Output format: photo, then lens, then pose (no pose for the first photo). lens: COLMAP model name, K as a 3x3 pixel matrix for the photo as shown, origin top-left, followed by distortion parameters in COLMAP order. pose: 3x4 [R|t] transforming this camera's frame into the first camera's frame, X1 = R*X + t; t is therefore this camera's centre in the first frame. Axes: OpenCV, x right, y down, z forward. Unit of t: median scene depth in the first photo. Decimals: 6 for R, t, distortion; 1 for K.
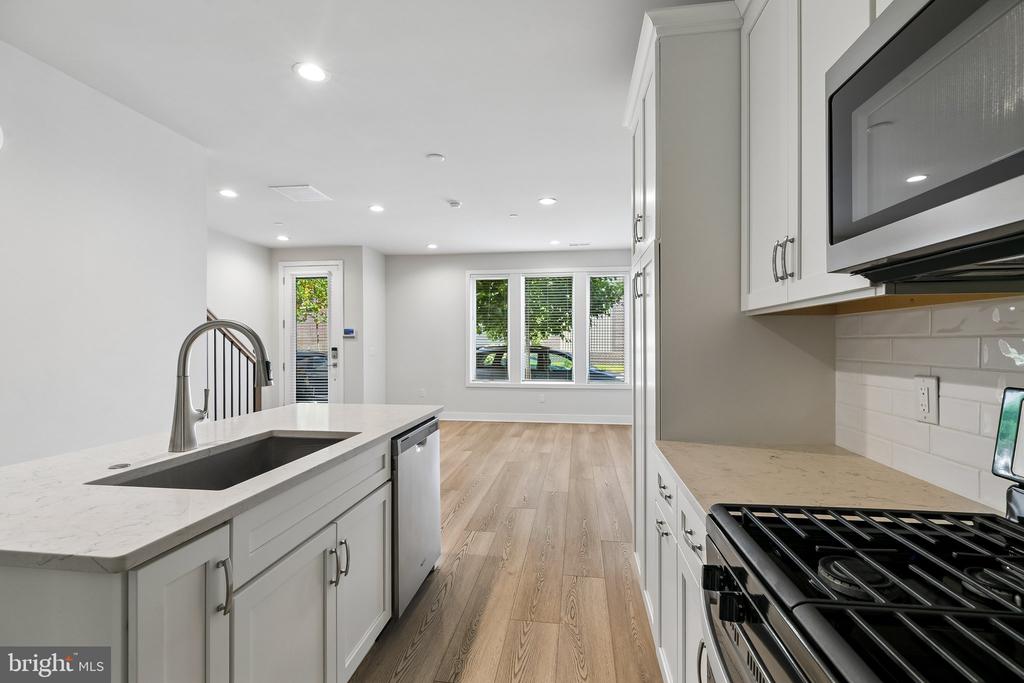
lens RADIAL K [[463.3, 0, 512.0], [0, 463.3, 341.5], [0, 0, 1]] dist [0.004889, -0.000350]
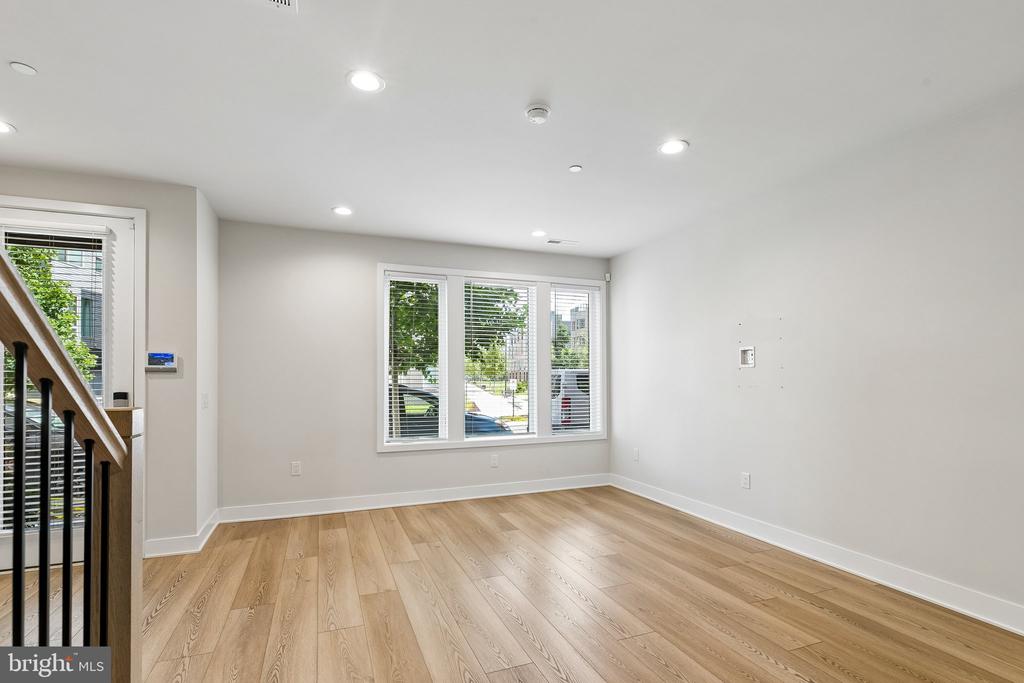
lens RADIAL K [[490.8, 0, 516.9], [0, 490.8, 375.1], [0, 0, 1]] dist [-0.003601, -0.000489]
pose [[0.866196, 0.001323, 0.499703, -0.447909], [0.002084, 0.999978, -0.006259, -0.000490], [-0.499701, 0.006463, 0.866174, 0.584405]]
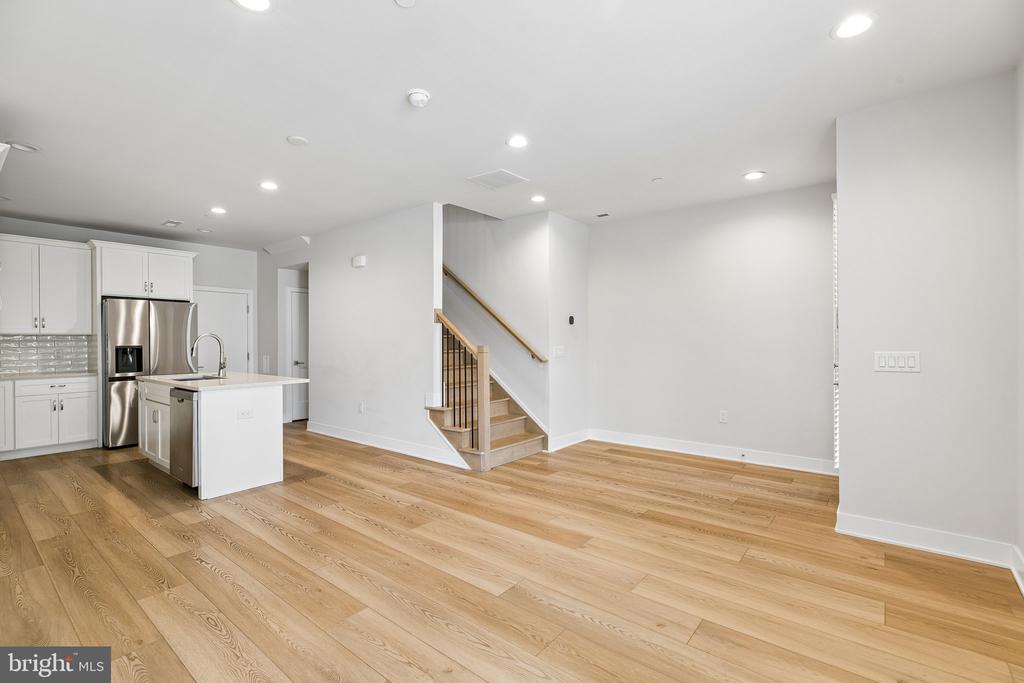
lens RADIAL K [[460.1, 0, 511.3], [0, 460.1, 338.2], [0, 0, 1]] dist [0.003205, -0.000160]
pose [[-0.510900, 0.003524, -0.859633, 0.332779], [0.007835, 0.999969, -0.000557, 0.000536], [0.859604, -0.007020, -0.510912, 1.500660]]
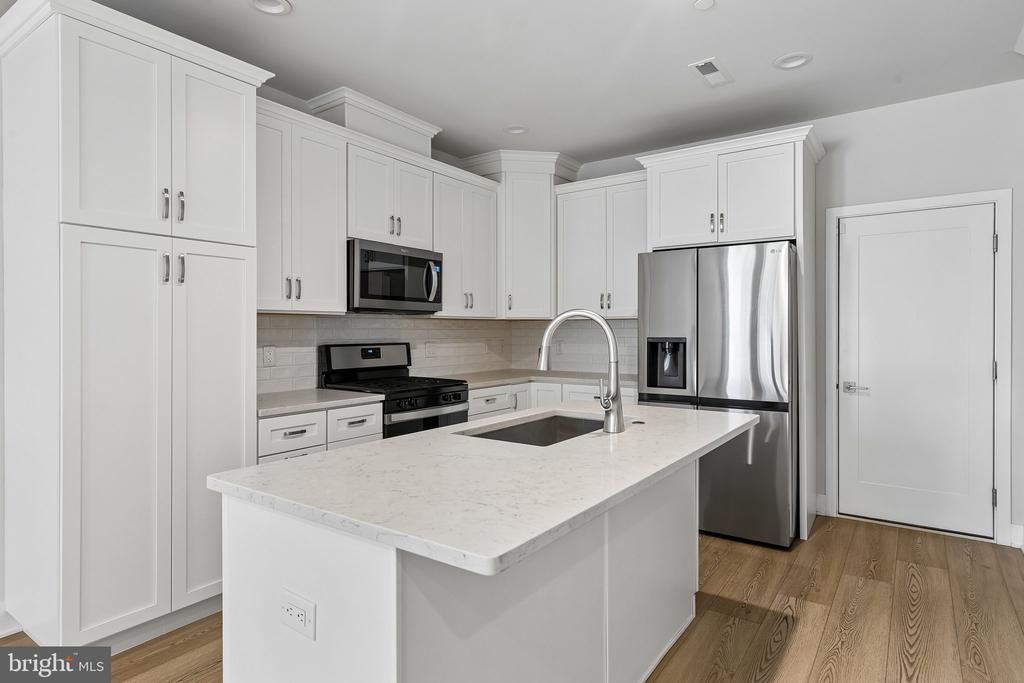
lens RADIAL K [[569.3, 0, 507.3], [0, 569.3, 334.7], [0, 0, 1]] dist [0.000514, -0.000073]
pose [[-0.887682, -0.000284, 0.460457, -0.387245], [0.003097, 0.999974, 0.006588, 0.001597], [-0.460446, 0.007274, -0.887658, 0.807211]]
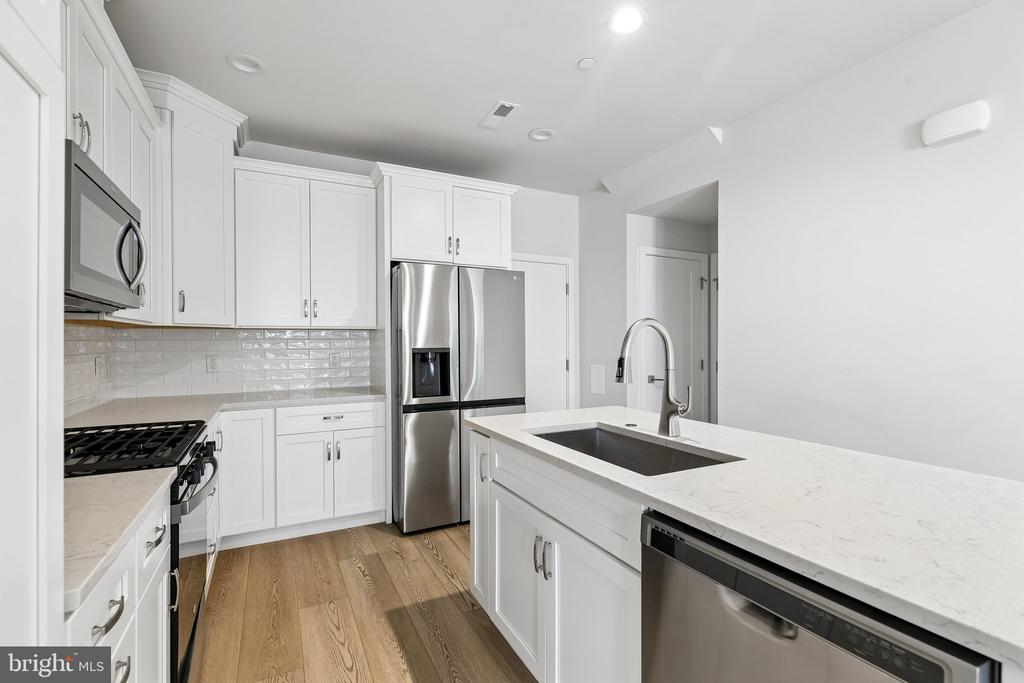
lens RADIAL K [[463.3, 0, 512.0], [0, 463.3, 341.5], [0, 0, 1]] dist [0.004889, -0.000350]
pose [[-0.815240, 0.005432, -0.579098, 0.089901], [0.005121, 0.999985, 0.002171, 0.001301], [0.579101, -0.001196, -0.815255, 0.604608]]
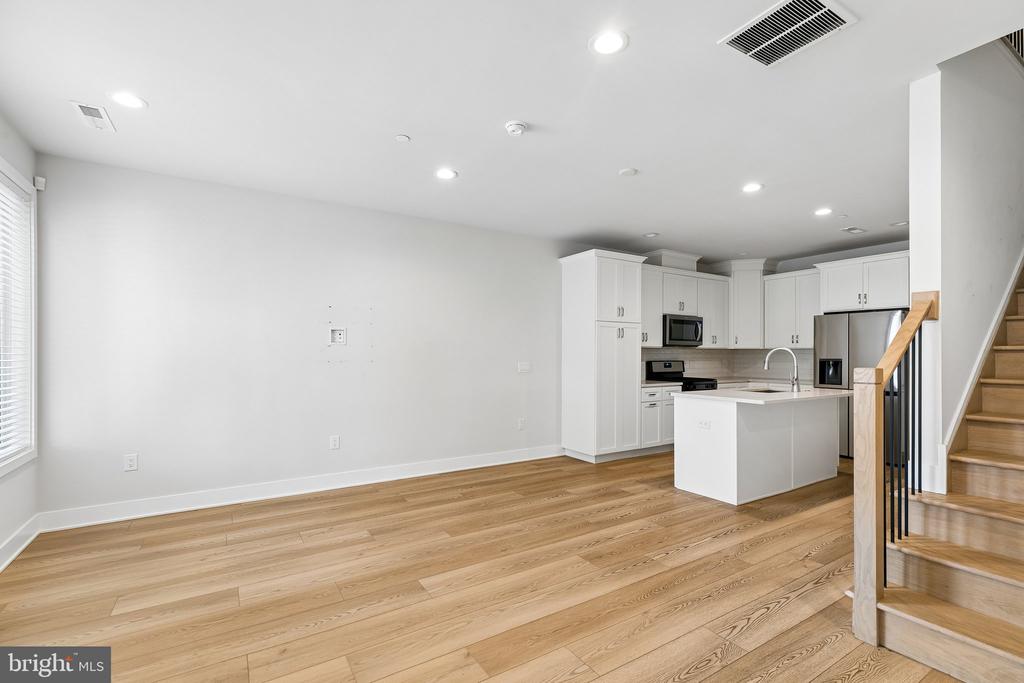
lens RADIAL K [[463.2, 0, 509.4], [0, 463.2, 354.6], [0, 0, 1]] dist [0.003543, 0.000142]
pose [[-0.645538, 0.000886, 0.763728, -0.629734], [-0.000473, 0.999999, -0.001560, 0.002815], [-0.763728, -0.001369, -0.645536, 1.514448]]
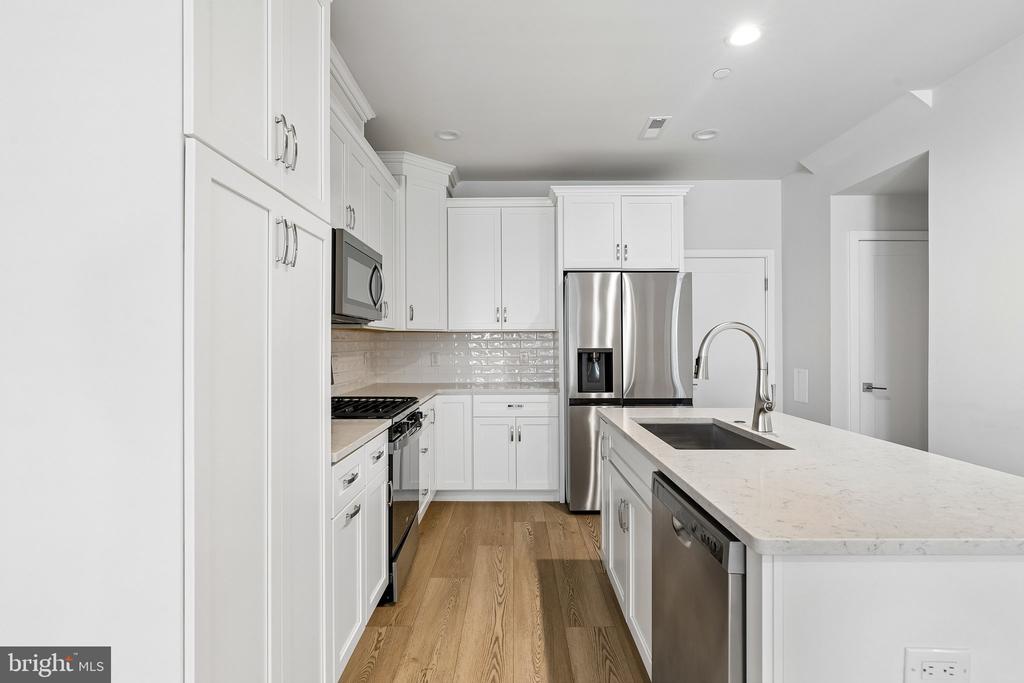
lens RADIAL K [[518.4, 0, 511.4], [0, 518.4, 342.8], [0, 0, 1]] dist [-0.003888, -0.000783]
pose [[-0.990731, 0.005001, -0.135745, 0.040217], [0.004839, 0.999987, 0.001521, 0.000835], [0.135751, 0.000850, -0.990743, 0.798799]]
